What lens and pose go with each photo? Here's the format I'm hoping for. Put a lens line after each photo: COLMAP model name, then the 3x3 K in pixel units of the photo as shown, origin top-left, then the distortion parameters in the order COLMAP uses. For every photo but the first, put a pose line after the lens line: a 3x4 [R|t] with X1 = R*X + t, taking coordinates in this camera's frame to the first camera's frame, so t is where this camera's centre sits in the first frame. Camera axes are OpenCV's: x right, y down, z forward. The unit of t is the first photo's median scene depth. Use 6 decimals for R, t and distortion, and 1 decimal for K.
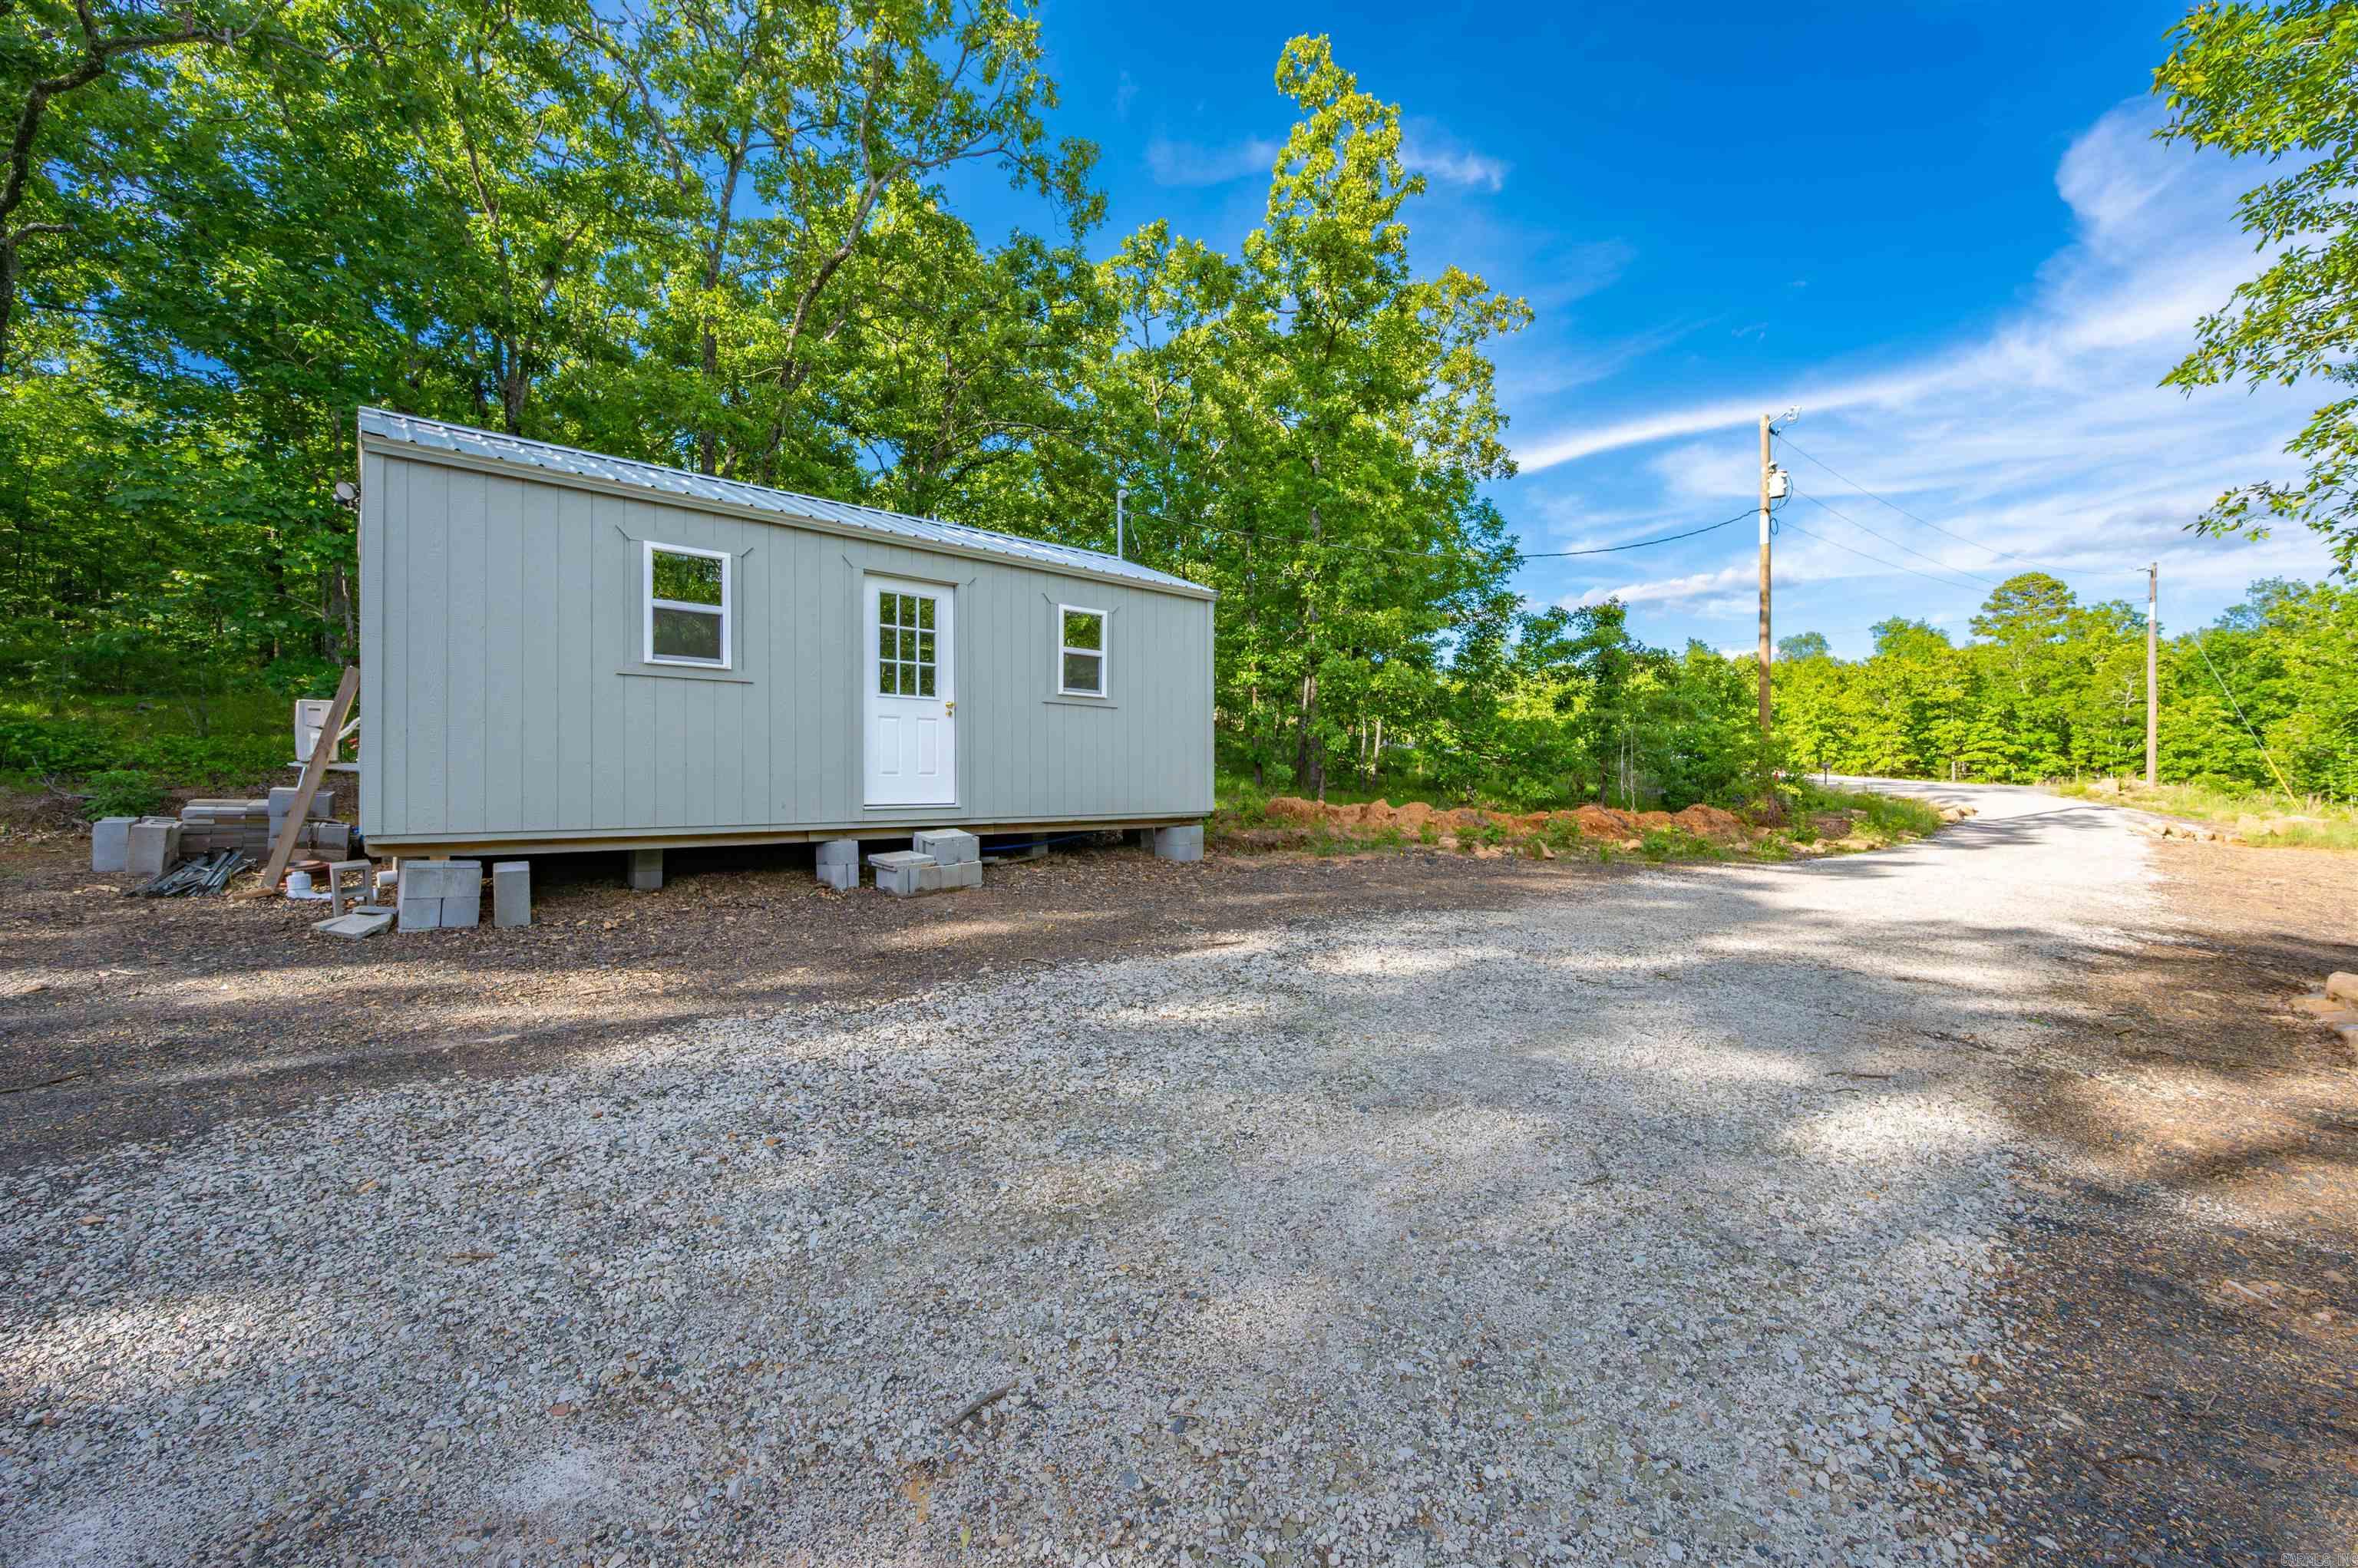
lens RADIAL K [[891.1, 0, 1179.0], [0, 891.1, 784.0], [0, 0, 1]] dist [-0.013056, -0.000151]
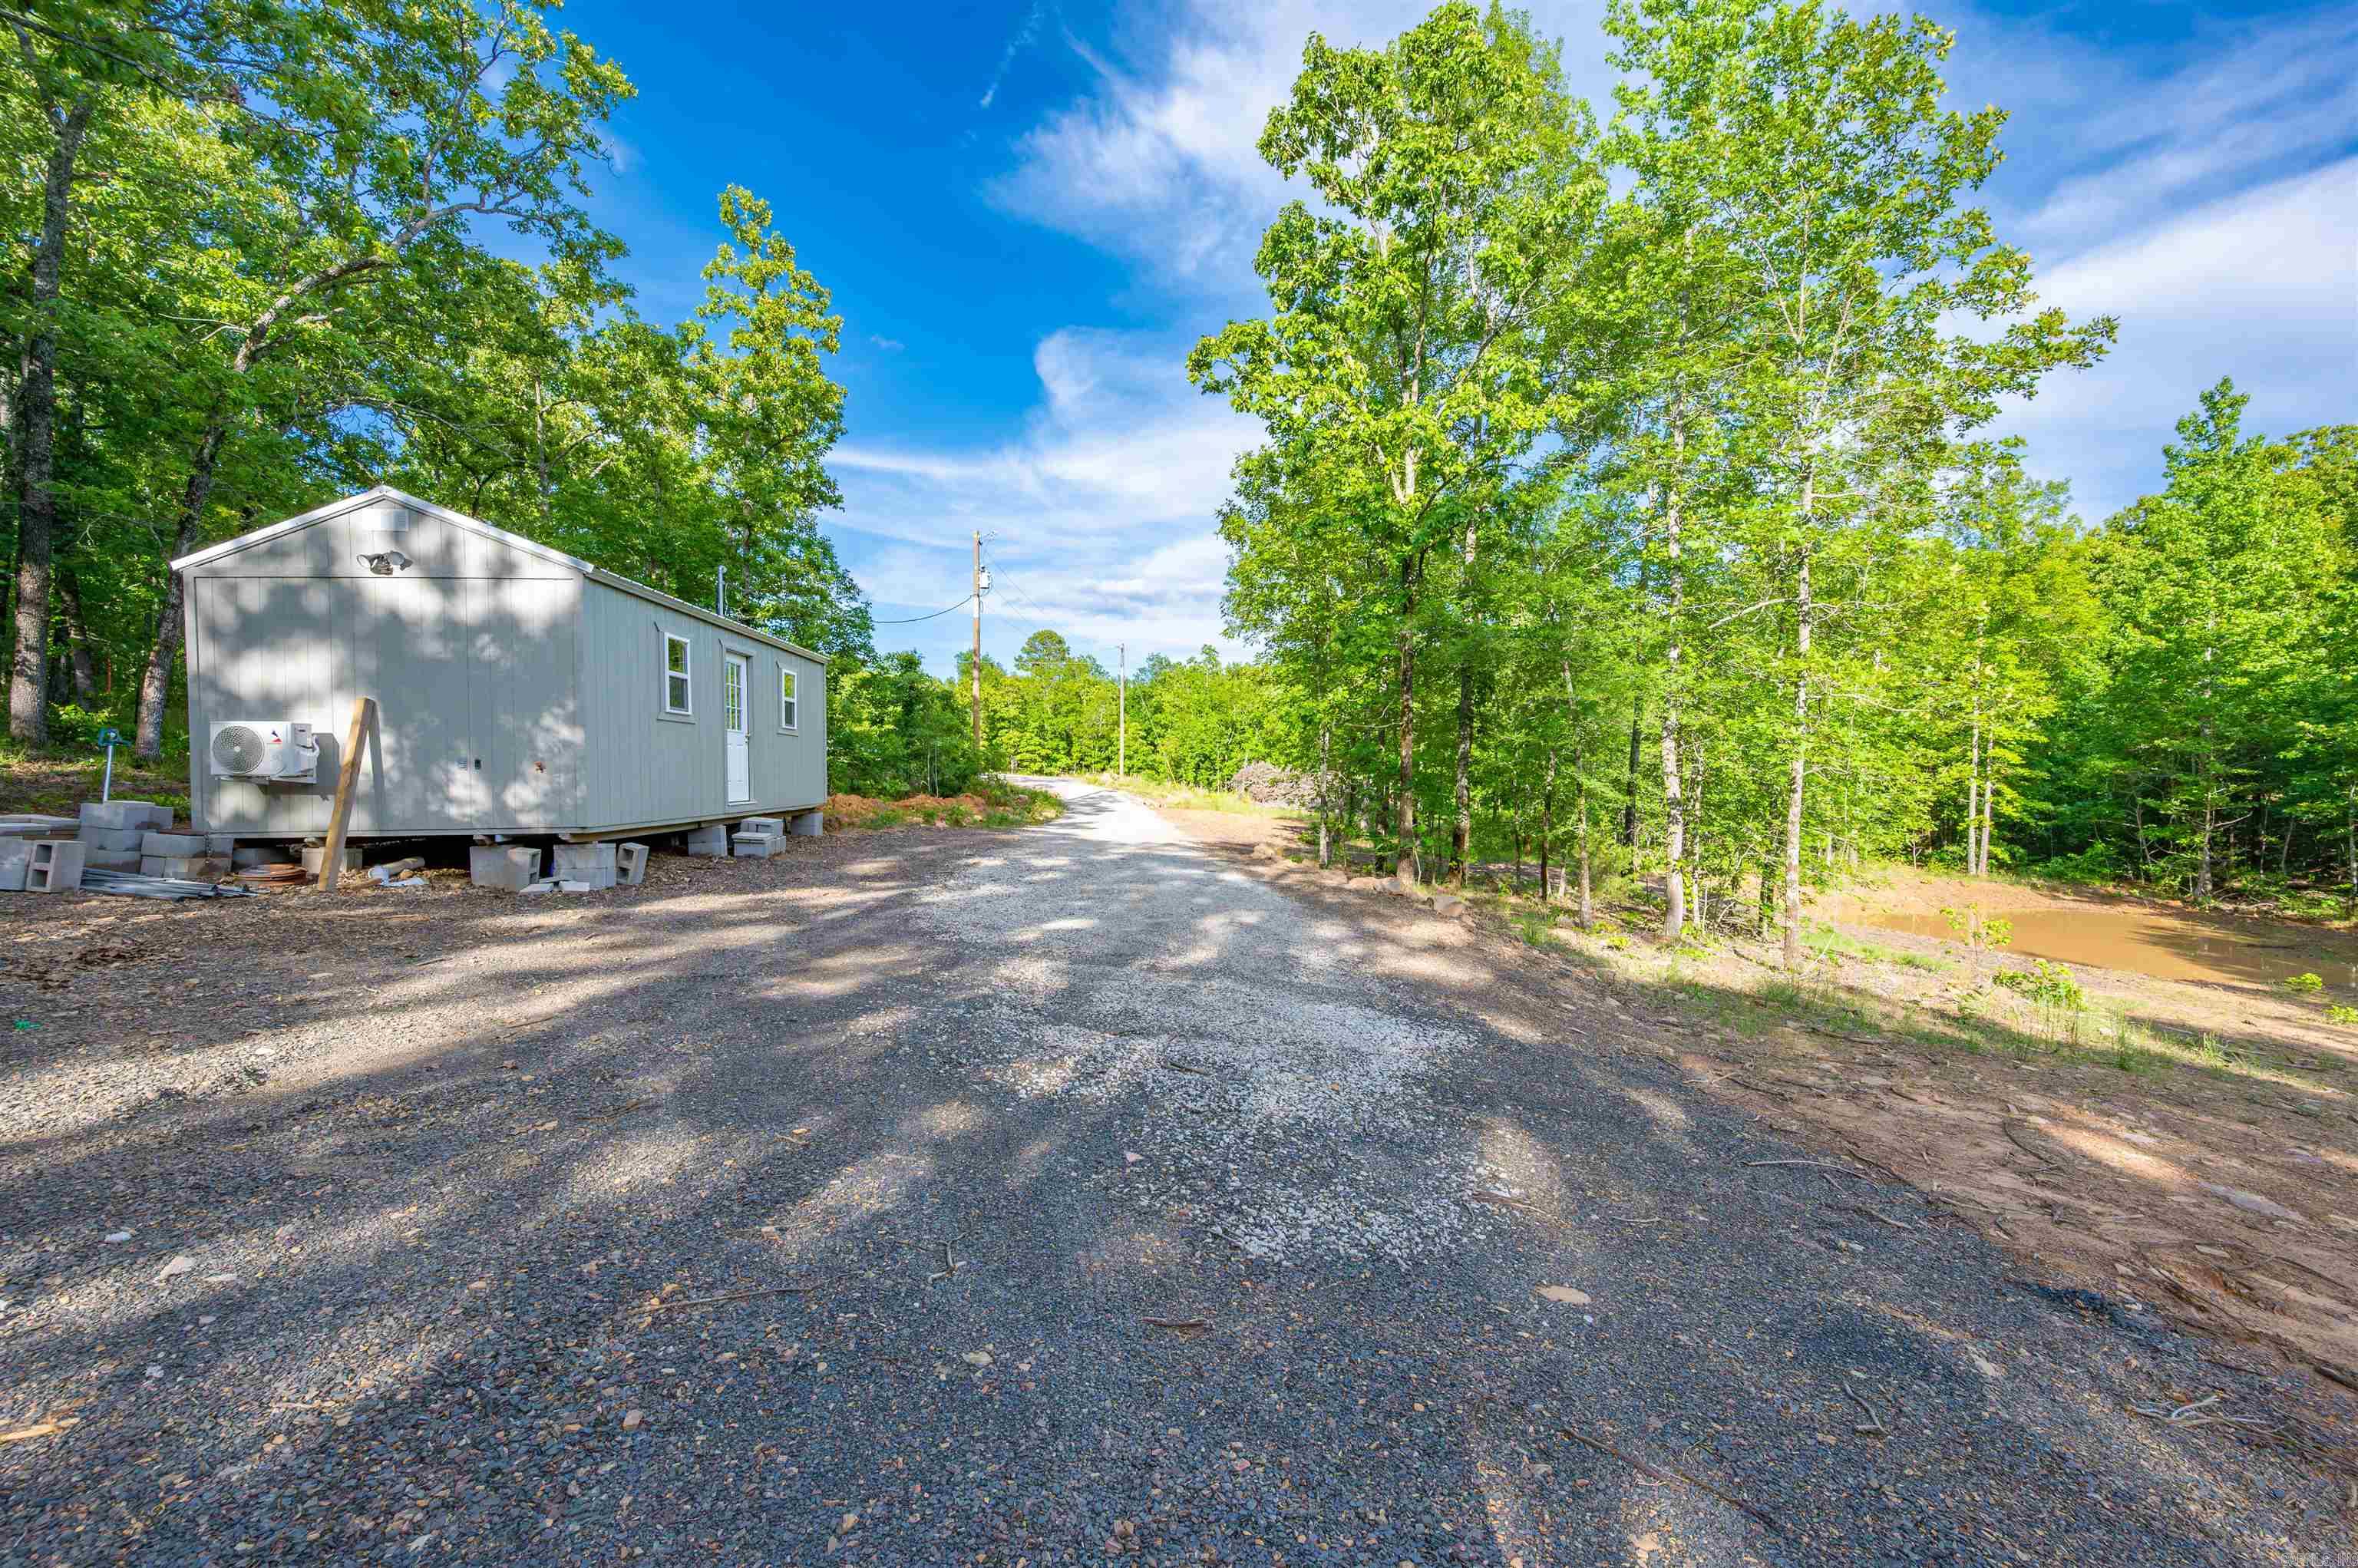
lens RADIAL K [[891.1, 0, 1179.0], [0, 891.1, 784.0], [0, 0, 1]] dist [-0.013056, -0.000151]
pose [[0.590048, -0.011407, 0.807287, -0.117557], [0.003693, 0.999928, 0.011430, -0.002209], [-0.807359, -0.003763, 0.590048, -0.055443]]
